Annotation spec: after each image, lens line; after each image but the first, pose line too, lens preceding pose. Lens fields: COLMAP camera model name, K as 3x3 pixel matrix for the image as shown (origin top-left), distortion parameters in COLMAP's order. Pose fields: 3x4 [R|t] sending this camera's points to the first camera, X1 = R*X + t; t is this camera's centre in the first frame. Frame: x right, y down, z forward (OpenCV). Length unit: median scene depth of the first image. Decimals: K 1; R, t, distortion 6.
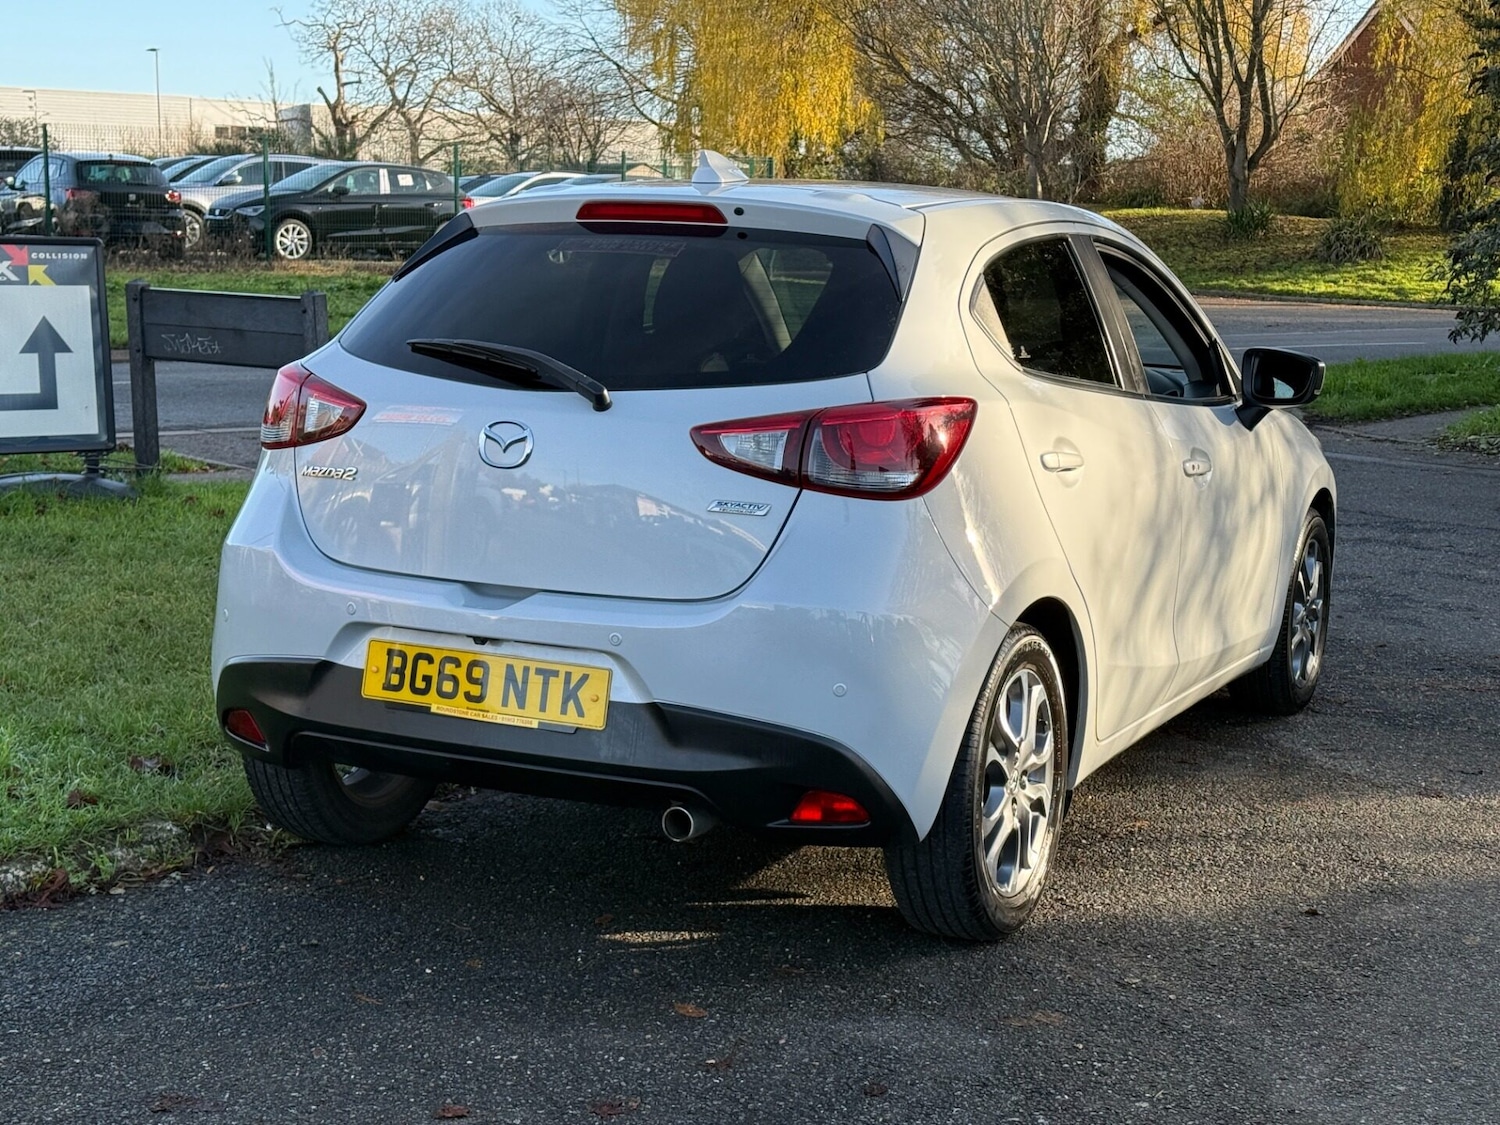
lens RADIAL K [[2219.5, 0, 749.8], [0, 2219.5, 559.4], [0, 0, 1]] dist [0.165000, -0.192678]
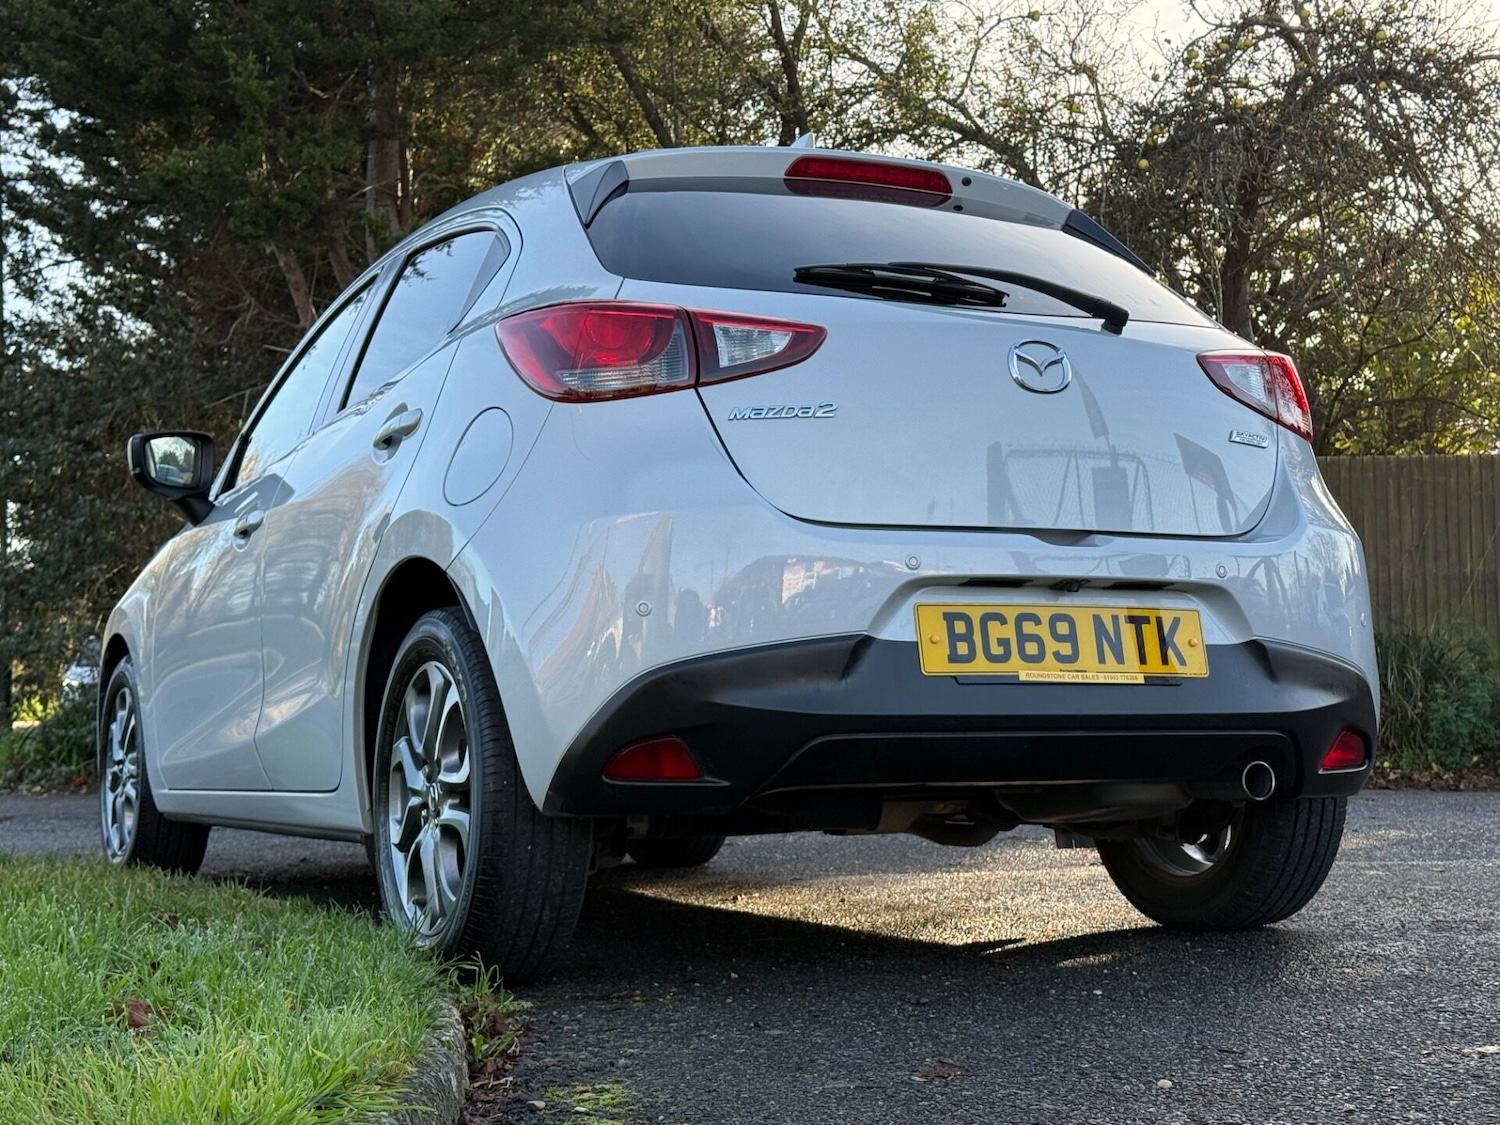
lens RADIAL K [[2190.8, 0, 756.9], [0, 2190.8, 565.7], [0, 0, 1]] dist [0.141033, -0.016616]
pose [[0.619901, 0.021626, 0.784382, -0.782316], [0.139034, 0.980776, -0.136920, 0.116047], [-0.772264, 0.193933, 0.604978, 0.541417]]
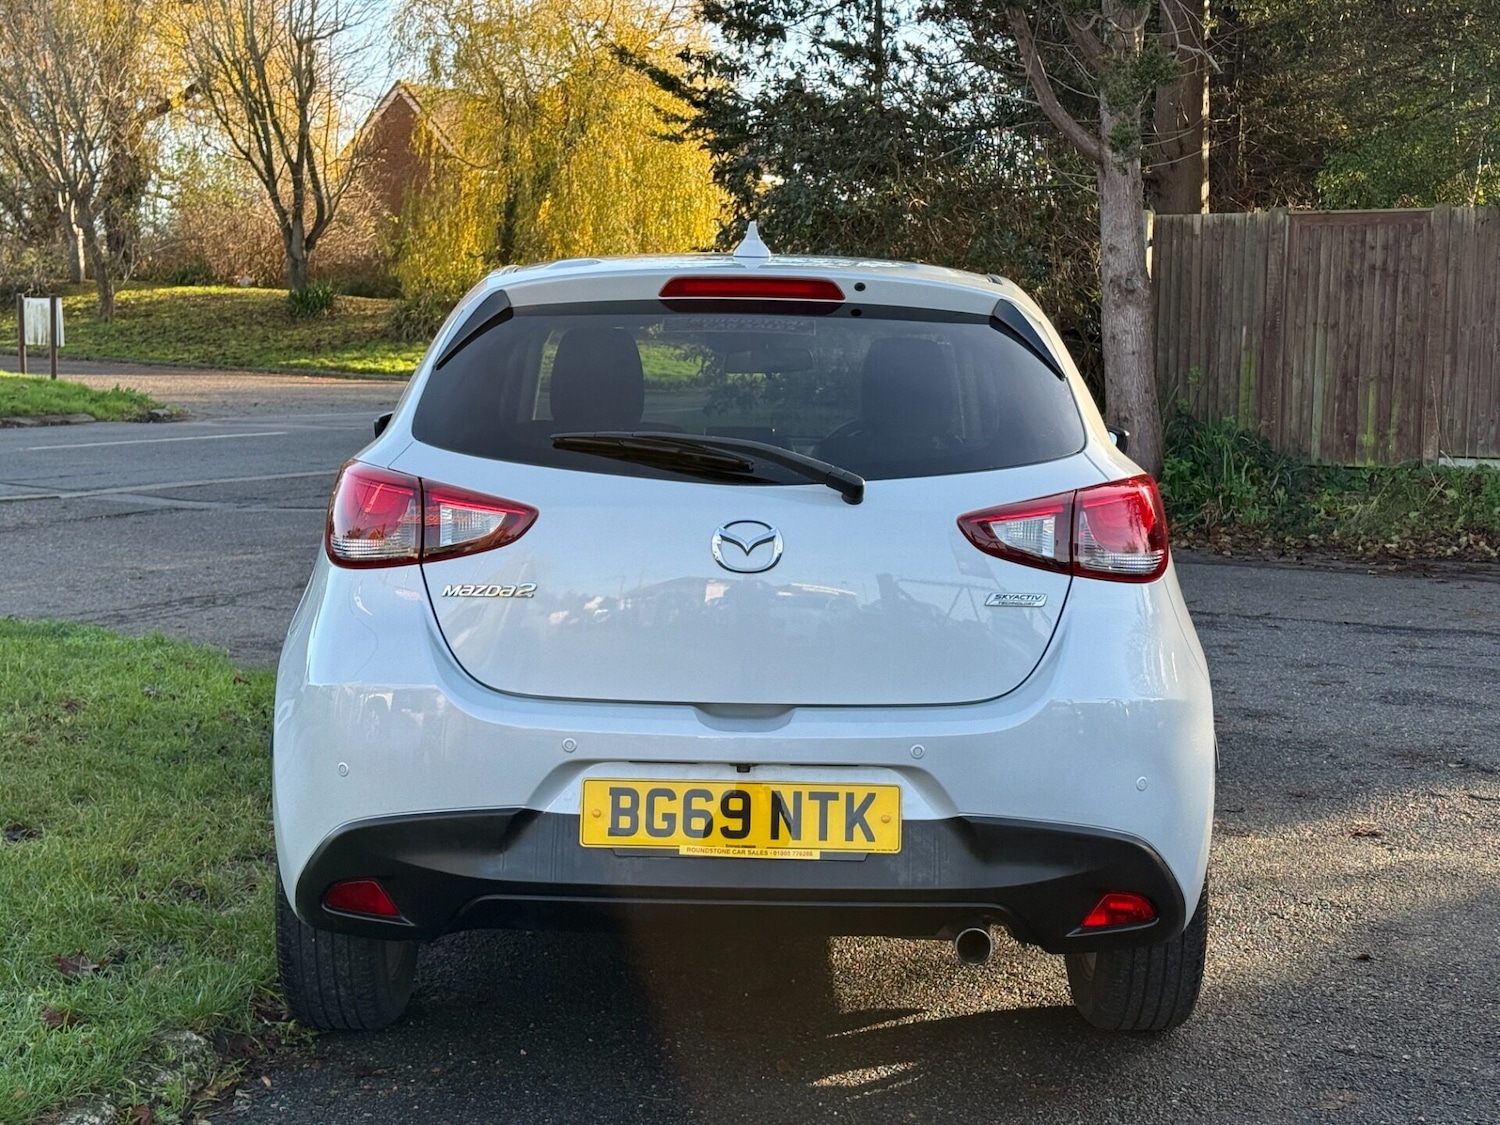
lens RADIAL K [[2219.5, 0, 749.8], [0, 2219.5, 559.4], [0, 0, 1]] dist [0.165000, -0.192678]
pose [[0.902232, -0.054578, 0.427783, -0.455603], [0.069368, 0.997409, -0.019051, -0.027132], [-0.425635, 0.046862, 0.903680, 0.177874]]
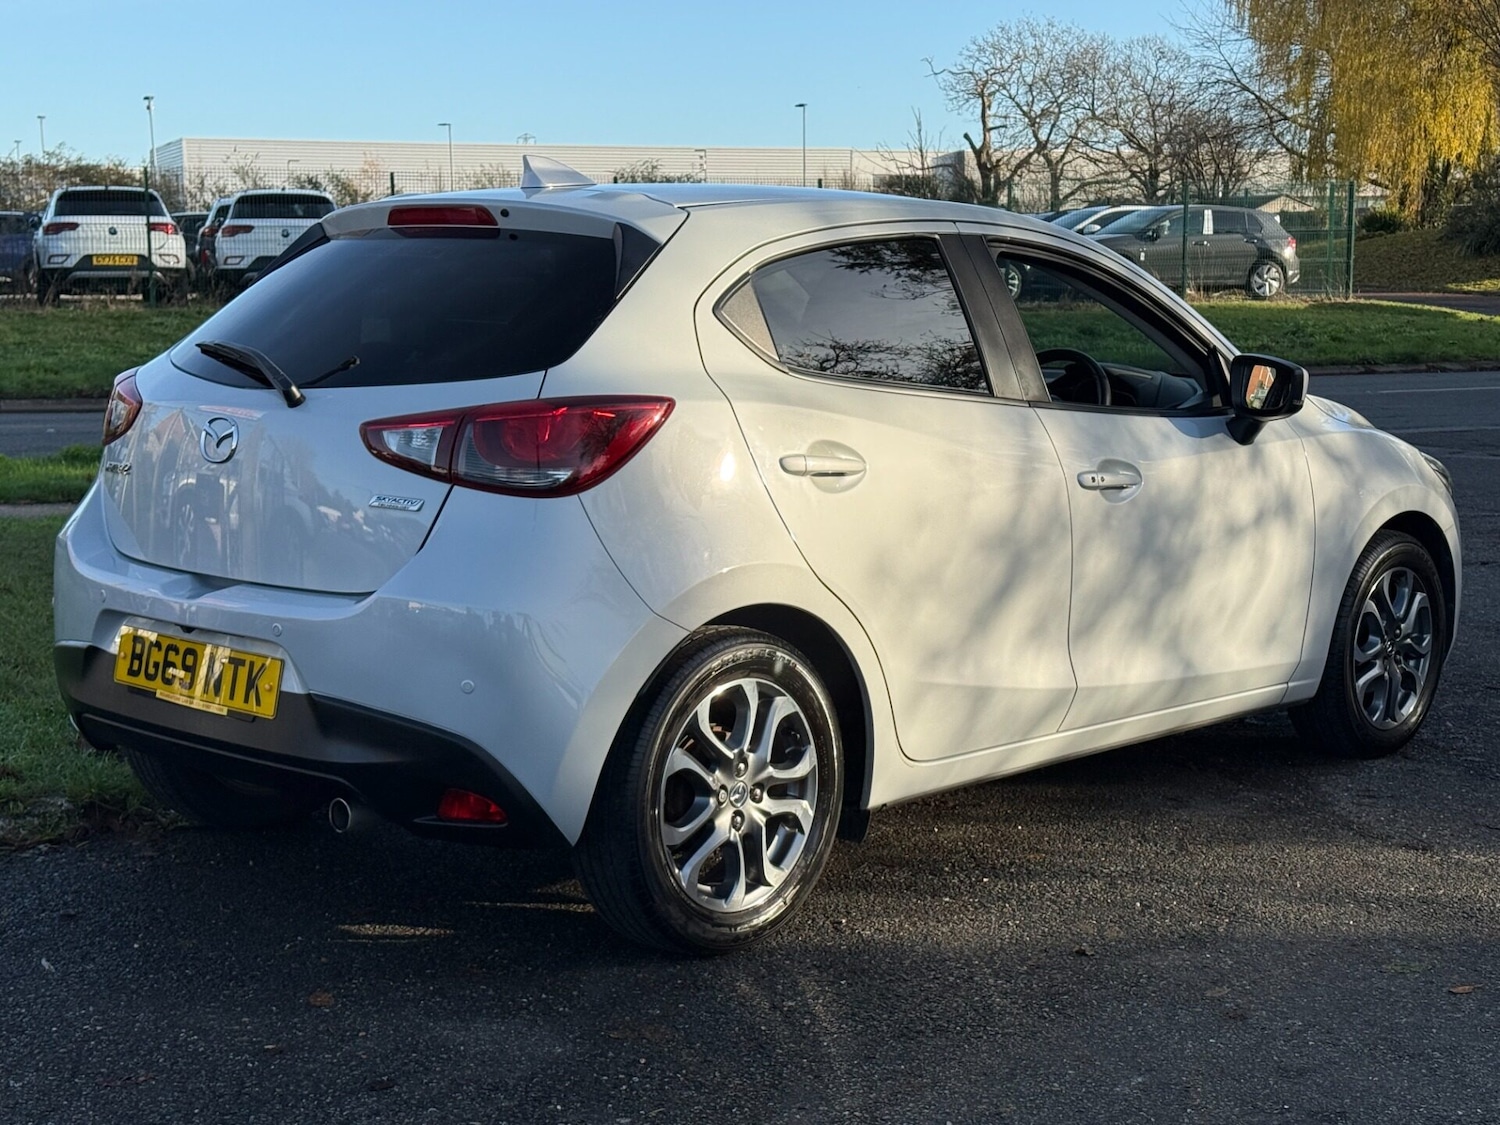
lens RADIAL K [[2219.5, 0, 749.8], [0, 2219.5, 559.4], [0, 0, 1]] dist [0.165000, -0.192678]
pose [[0.957575, 0.020453, -0.287458, 0.394339], [-0.025545, 0.999576, -0.013975, 0.011058], [0.287050, 0.020725, 0.957691, 0.071295]]
